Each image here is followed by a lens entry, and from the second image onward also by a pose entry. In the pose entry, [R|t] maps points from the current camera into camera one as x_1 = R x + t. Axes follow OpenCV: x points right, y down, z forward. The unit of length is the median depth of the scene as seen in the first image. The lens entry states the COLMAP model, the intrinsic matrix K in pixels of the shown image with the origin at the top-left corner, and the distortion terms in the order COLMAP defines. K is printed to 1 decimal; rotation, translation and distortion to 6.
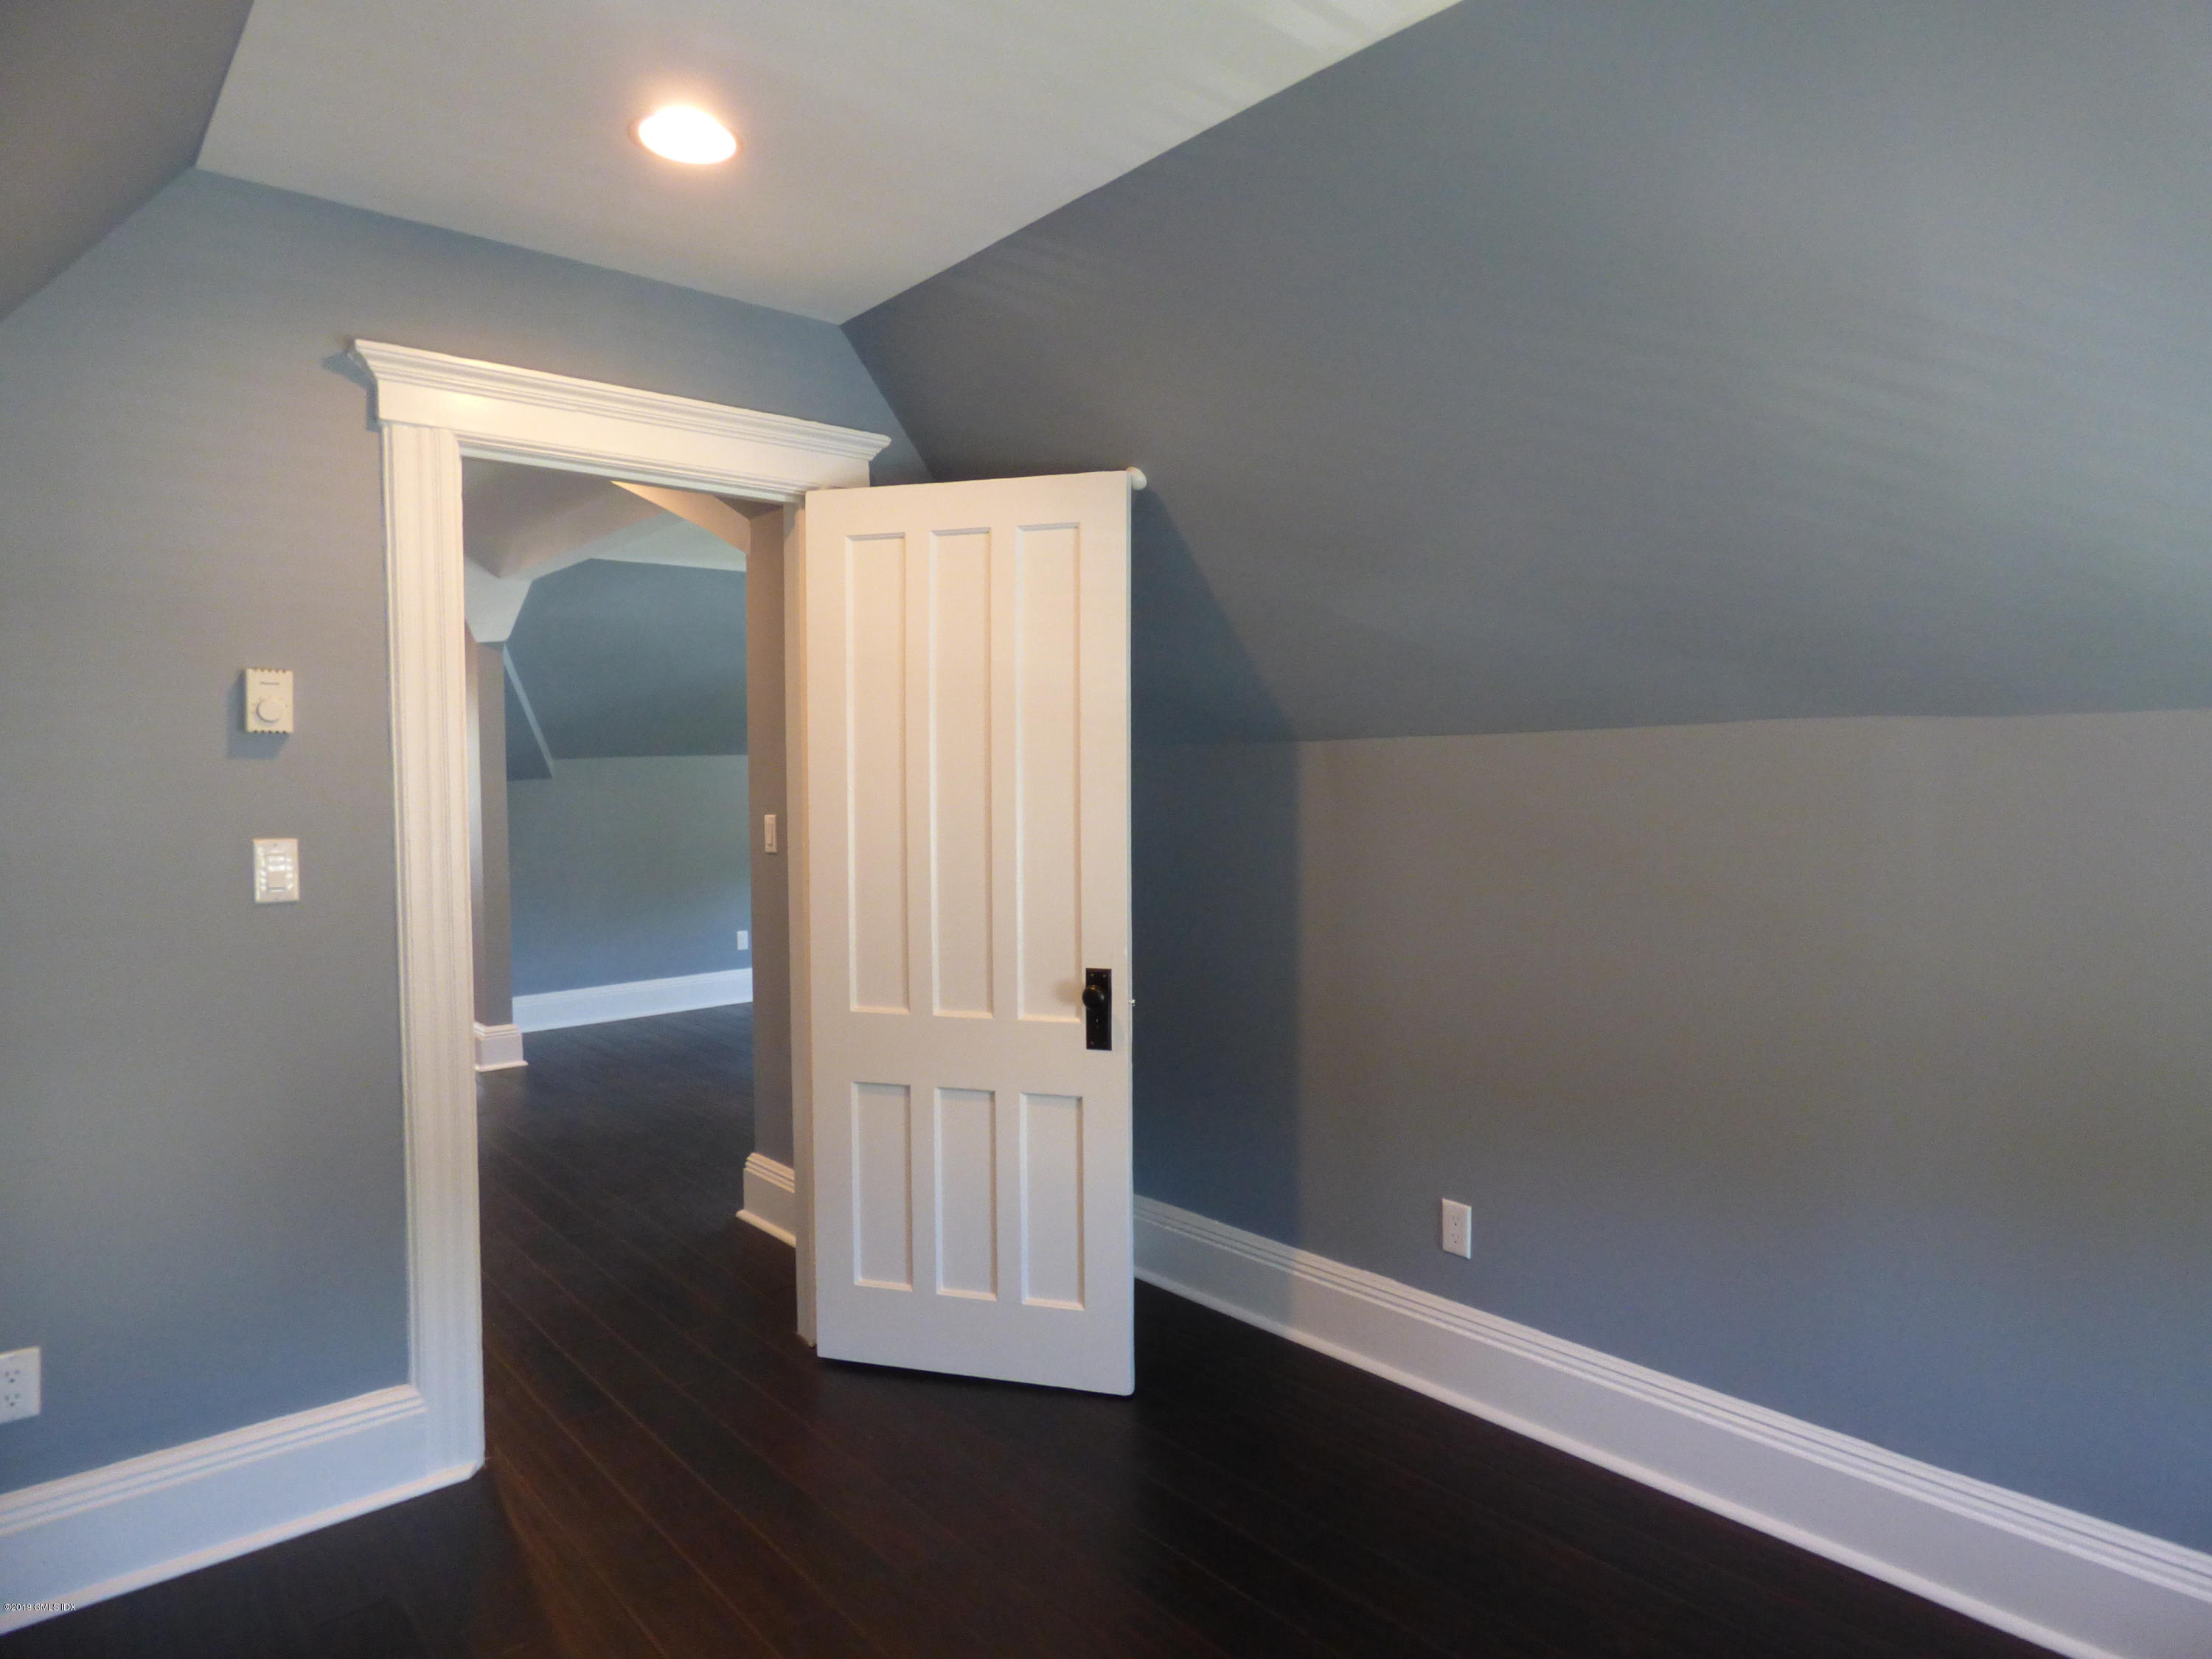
lens RADIAL K [[1330.9, 0, 1099.8], [0, 1330.9, 837.5], [0, 0, 1]] dist [-0.005609, -0.003939]
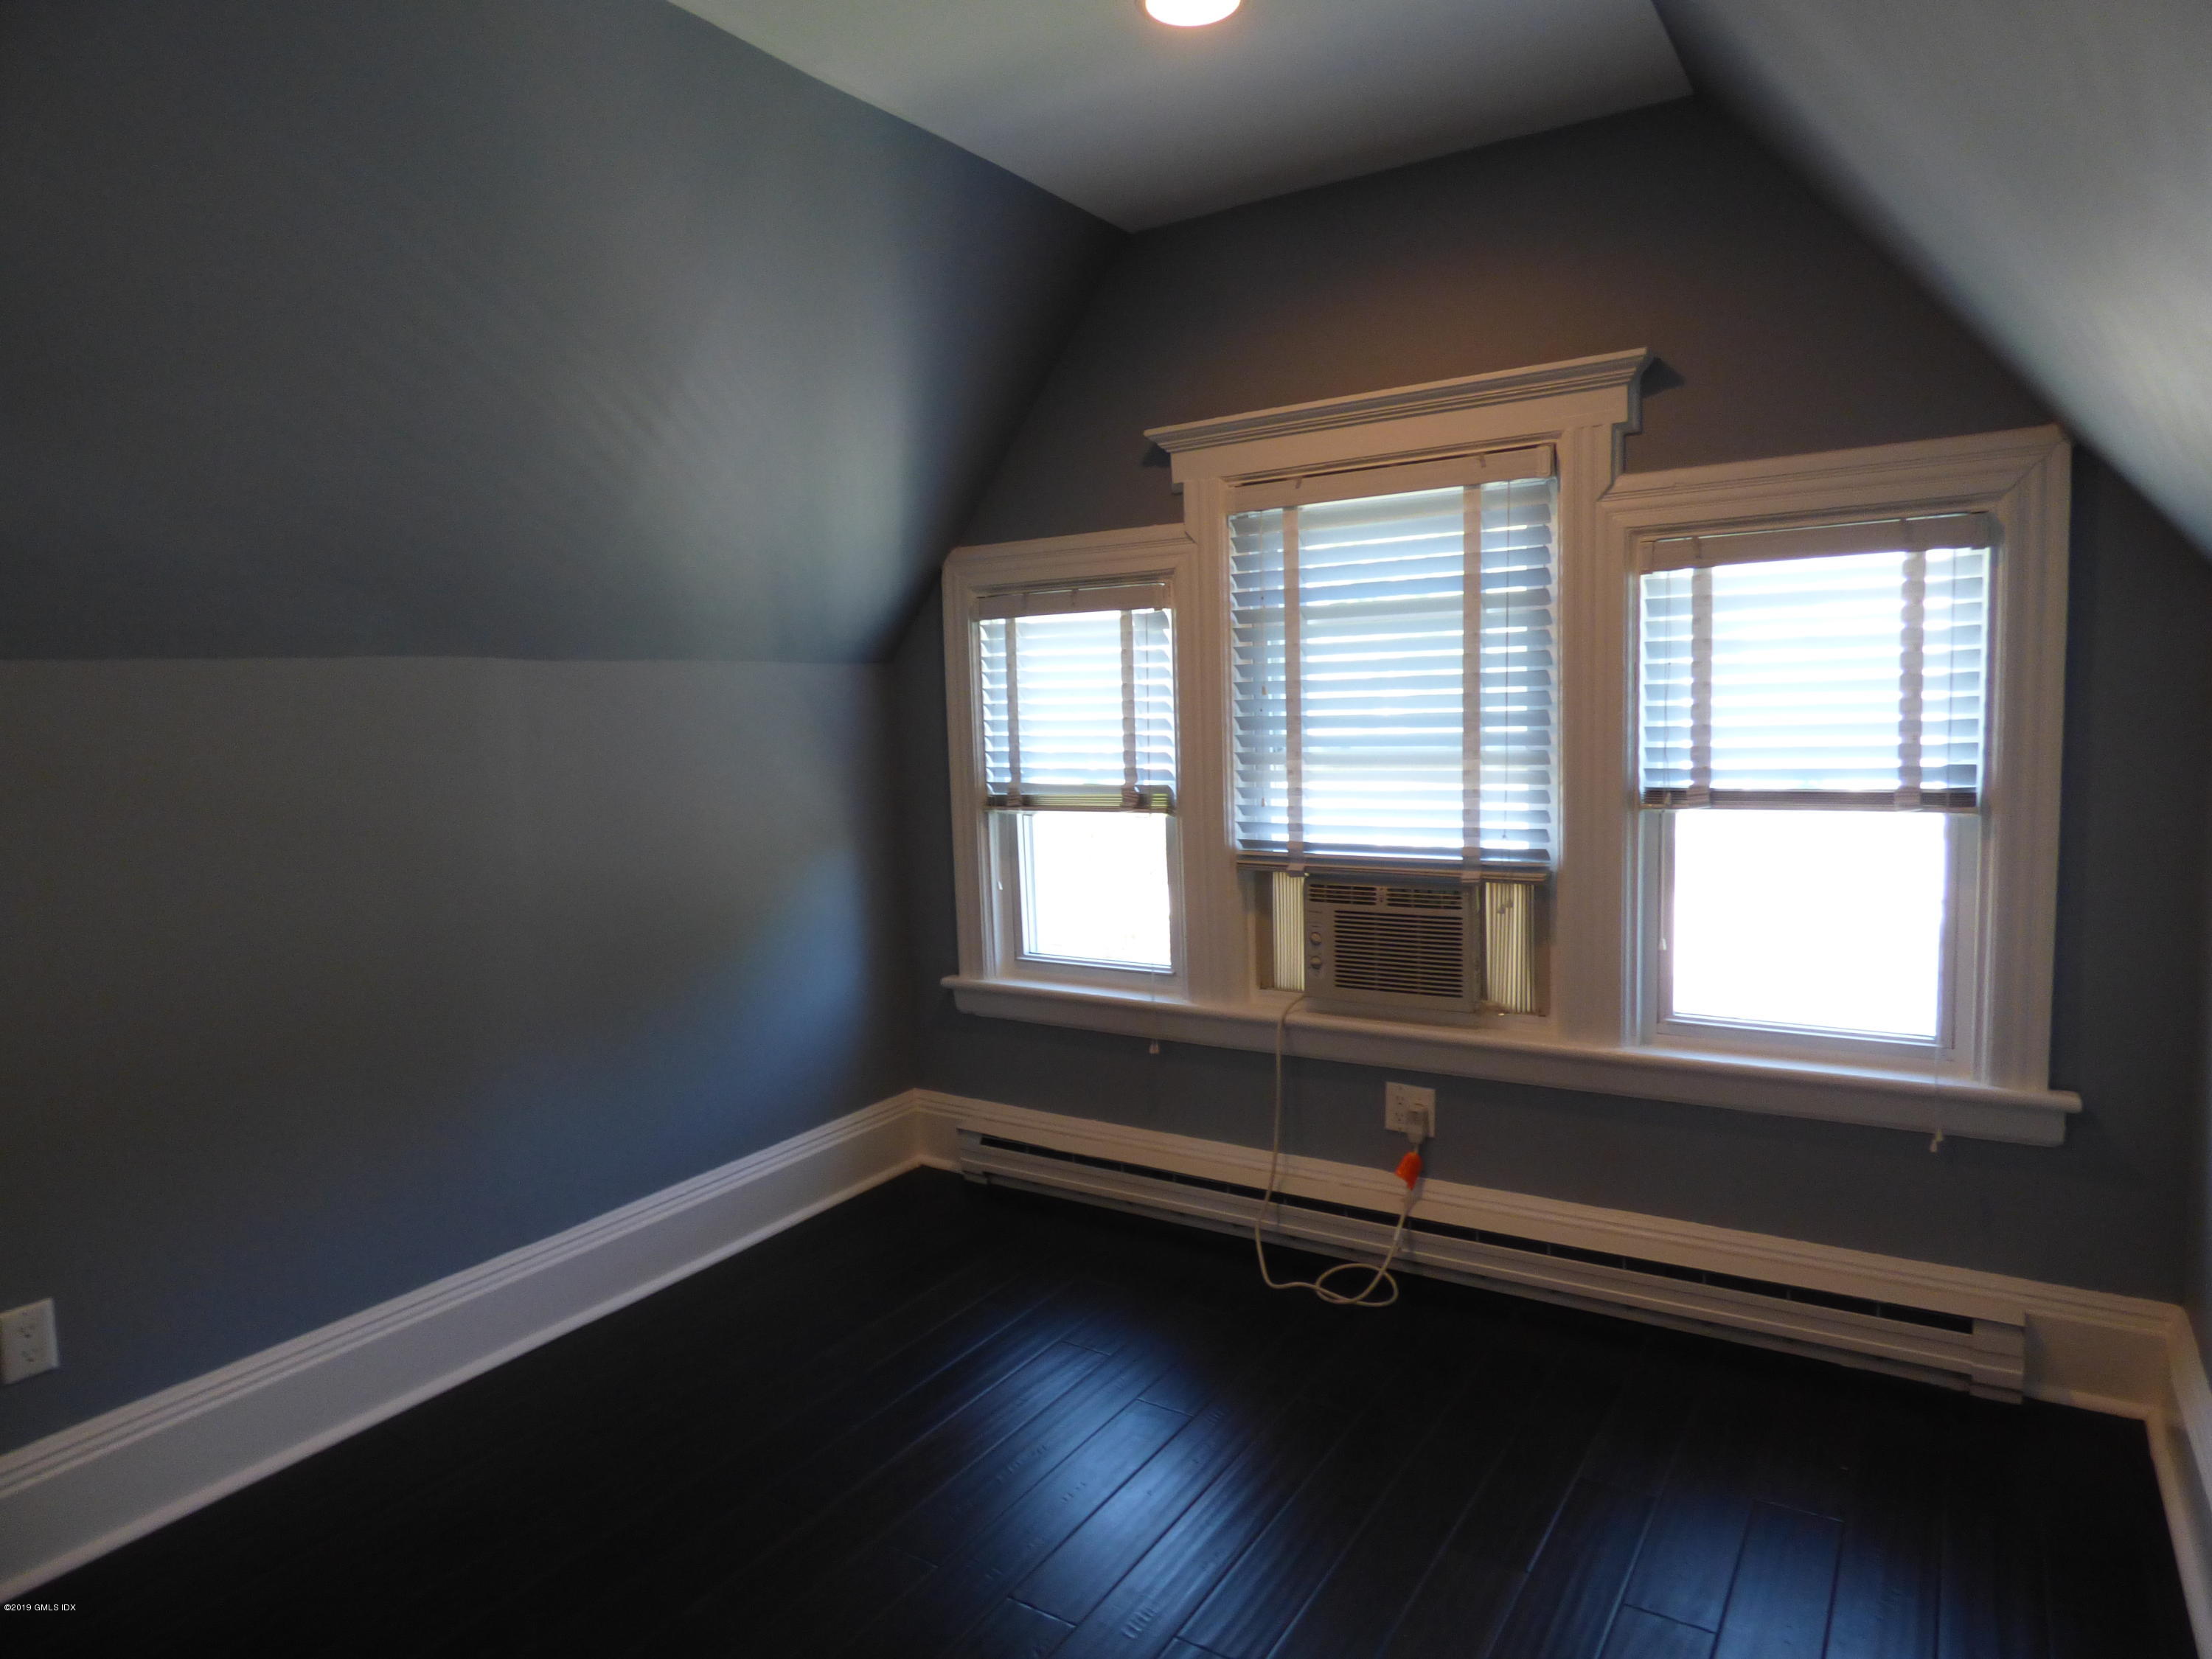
lens RADIAL K [[1330.9, 0, 1103.2], [0, 1330.9, 826.1], [0, 0, 1]] dist [-0.005609, -0.003939]
pose [[-0.290195, -0.091881, 0.952546, -0.613040], [0.058333, 0.991831, 0.113441, -0.035707], [-0.955188, 0.088485, -0.282465, 0.675503]]
